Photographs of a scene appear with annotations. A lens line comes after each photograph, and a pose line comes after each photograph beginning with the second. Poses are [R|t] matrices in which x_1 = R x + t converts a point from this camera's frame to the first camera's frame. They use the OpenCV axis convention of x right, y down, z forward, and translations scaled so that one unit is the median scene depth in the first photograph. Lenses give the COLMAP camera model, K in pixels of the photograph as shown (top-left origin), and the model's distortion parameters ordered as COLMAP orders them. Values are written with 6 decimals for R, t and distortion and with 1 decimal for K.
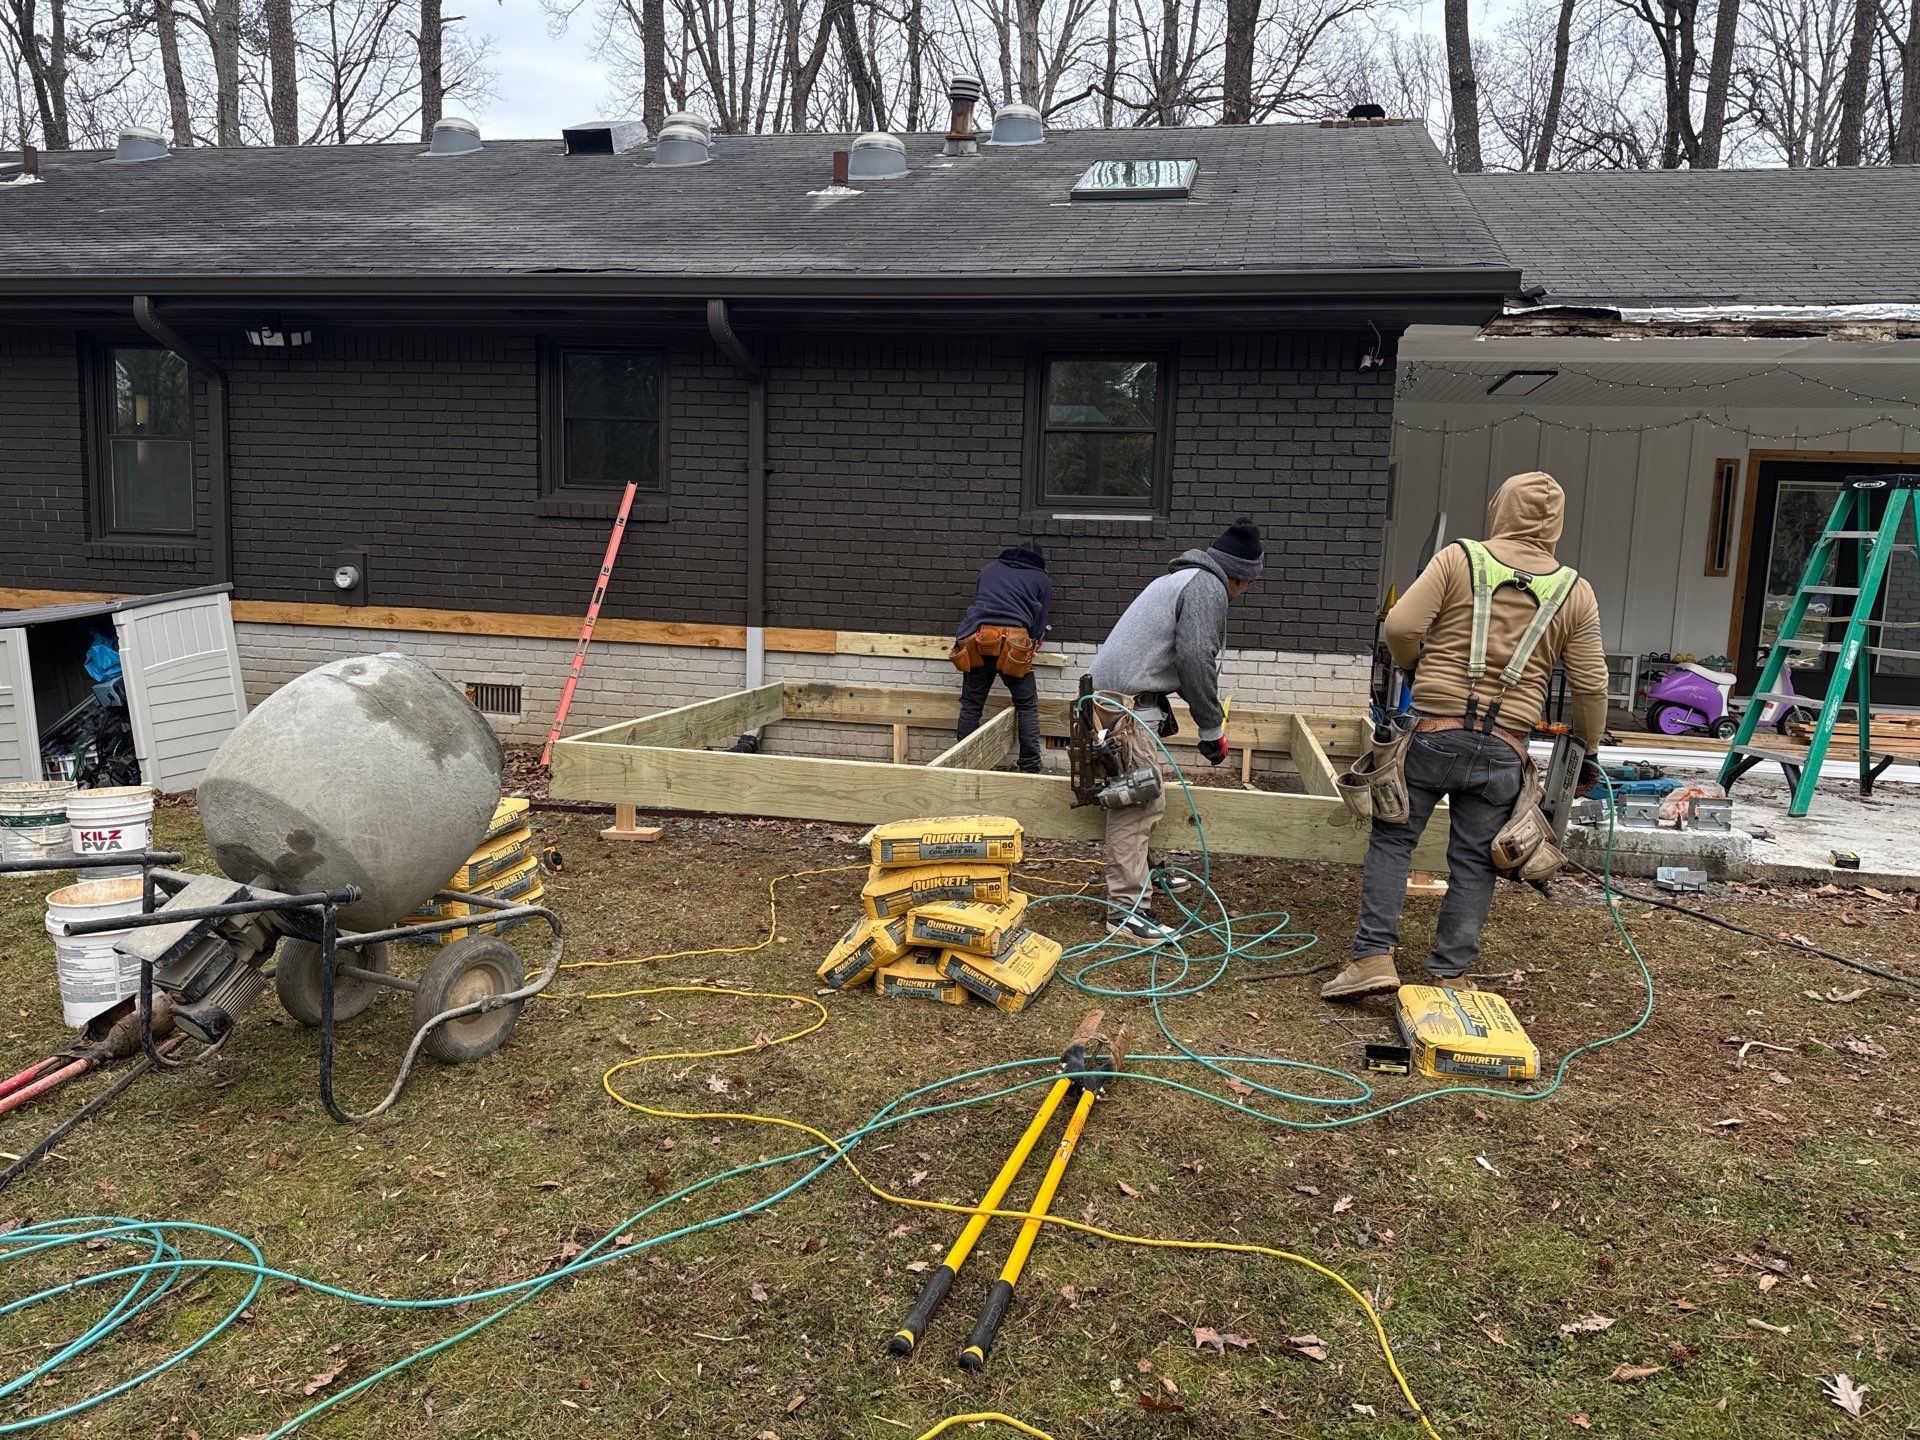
lens RADIAL K [[1349.2, 0, 974.6], [0, 1349.2, 718.1], [0, 0, 1]] dist [0.052854, -0.059488]
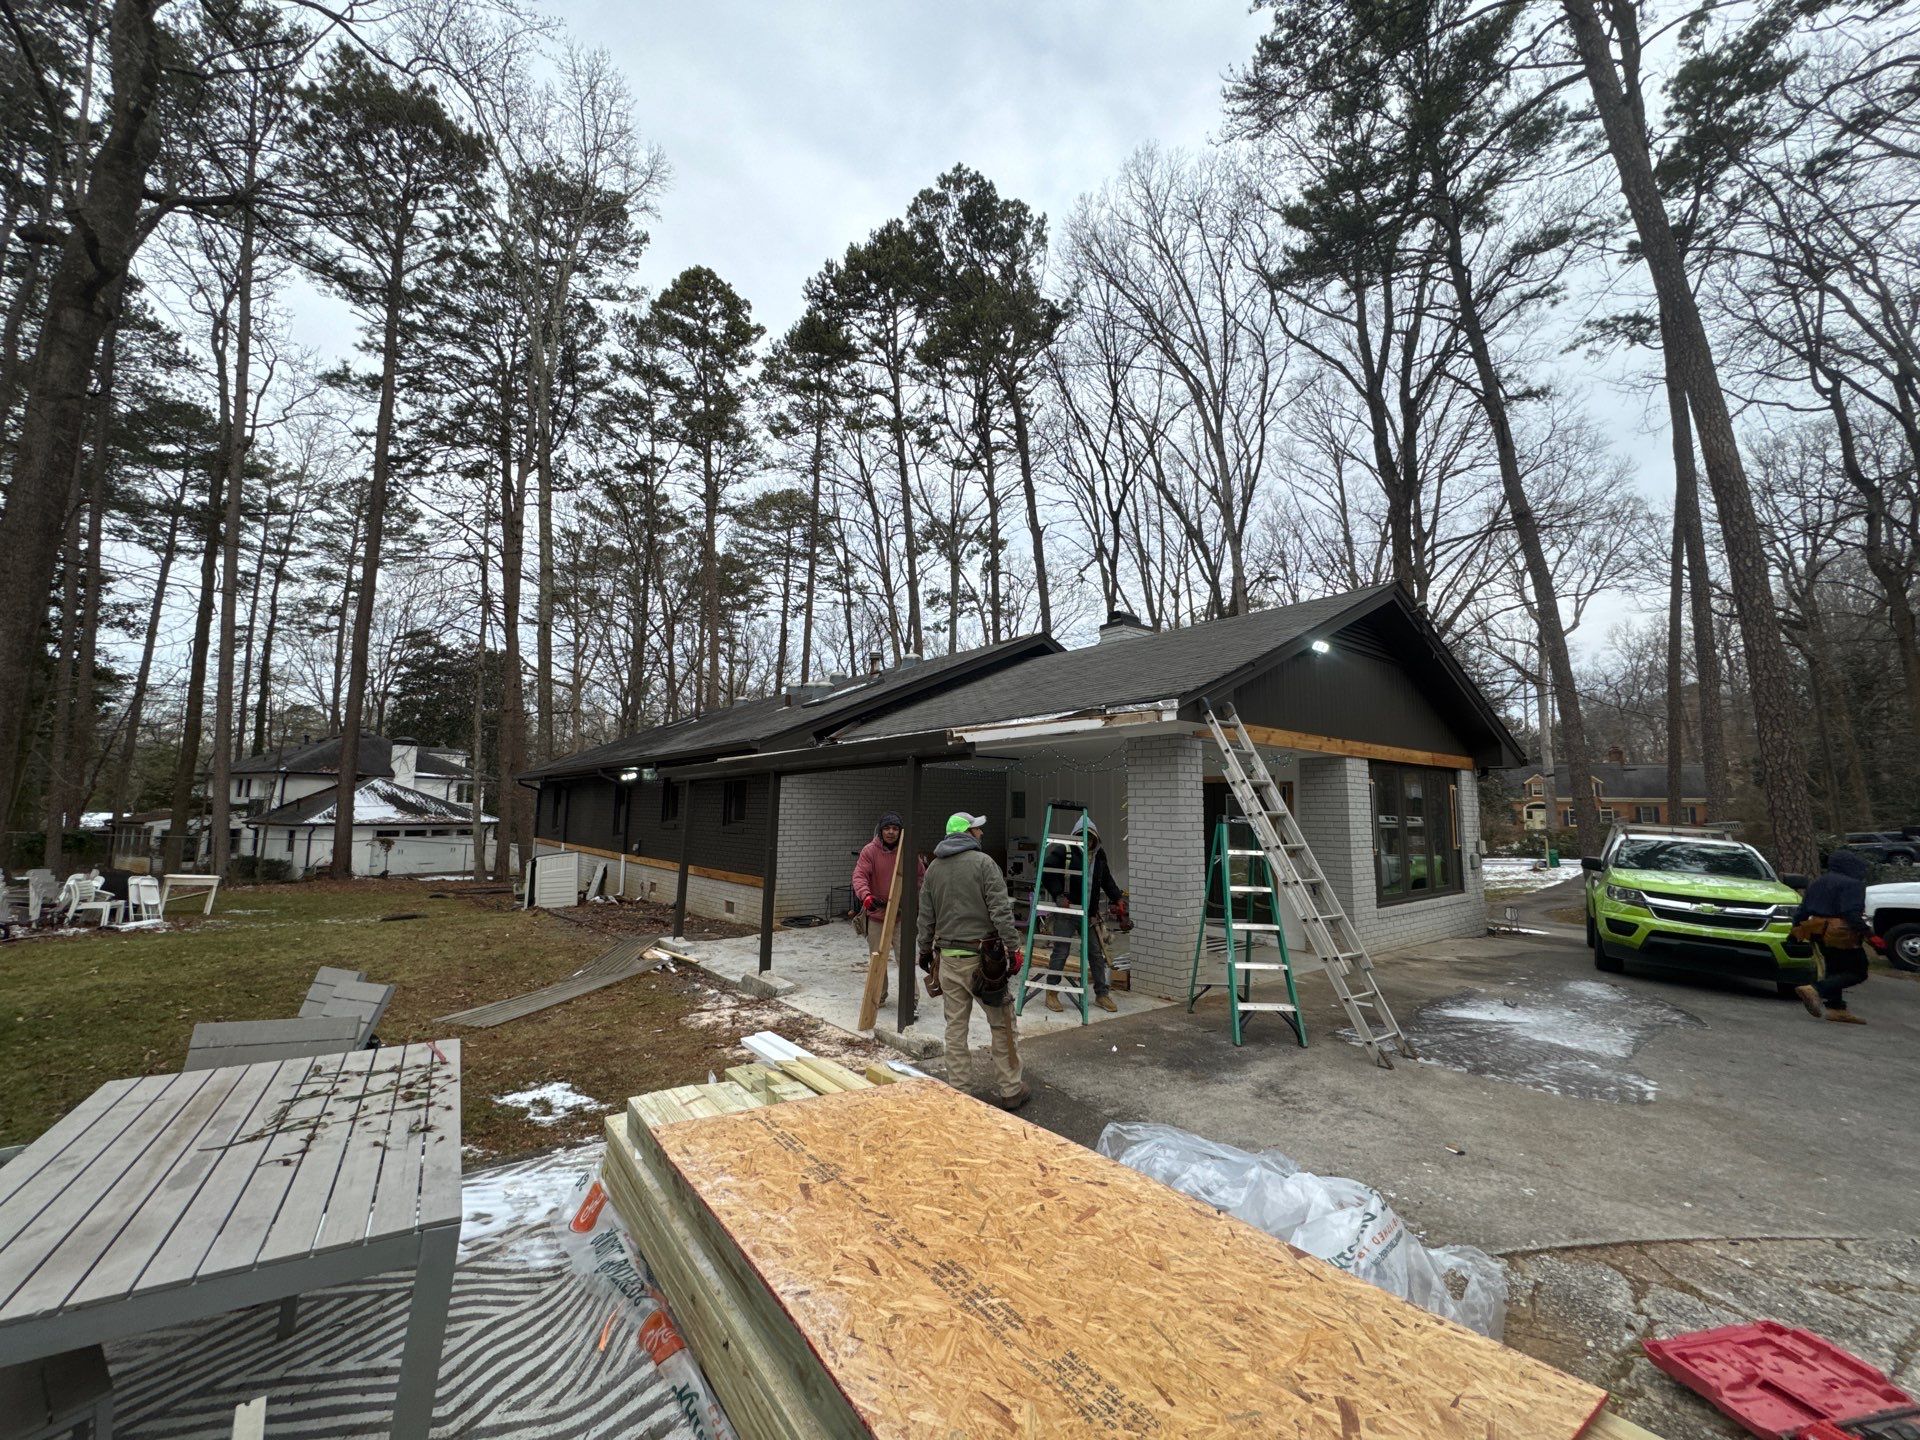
lens RADIAL K [[769.4, 0, 960.0], [0, 769.4, 720.0], [0, 0, 1]] dist [-0.000869, -0.000204]
pose [[0.776372, -0.100260, -0.622249, 1.338080], [-0.061890, 0.970368, -0.233570, -0.017589], [0.627228, 0.219848, 0.747162, 0.053470]]
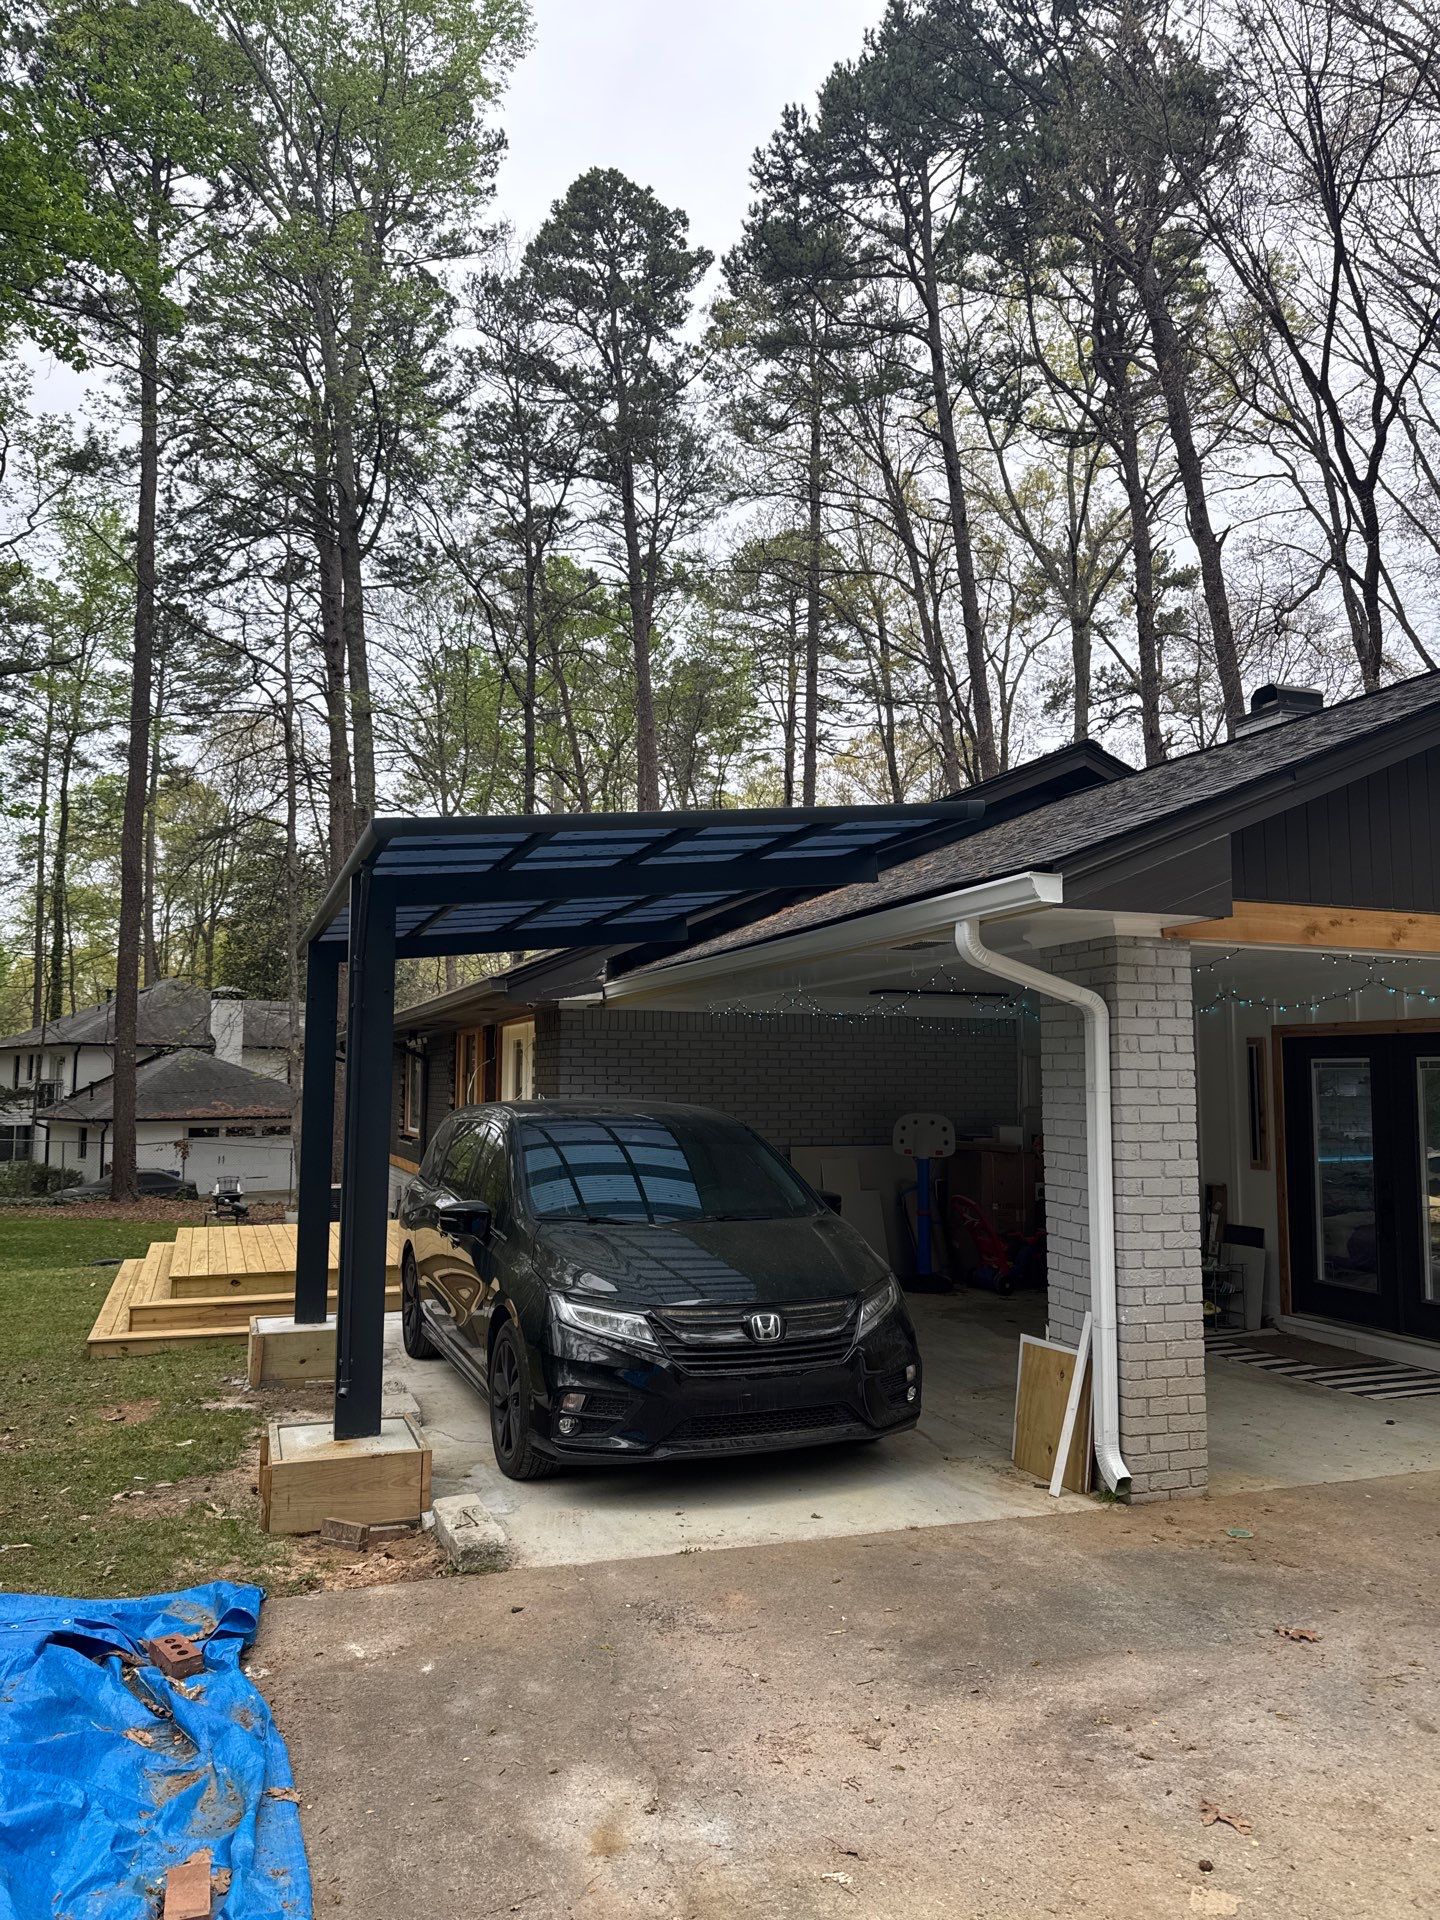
lens RADIAL K [[1385.3, 0, 714.5], [0, 1385.3, 959.7], [0, 0, 1]] dist [-0.000959, -0.000040]
pose [[0.524906, -0.116332, -0.843173, 1.541433], [-0.093160, 0.976812, -0.192766, -0.053951], [0.846047, 0.179734, 0.501897, 0.410511]]
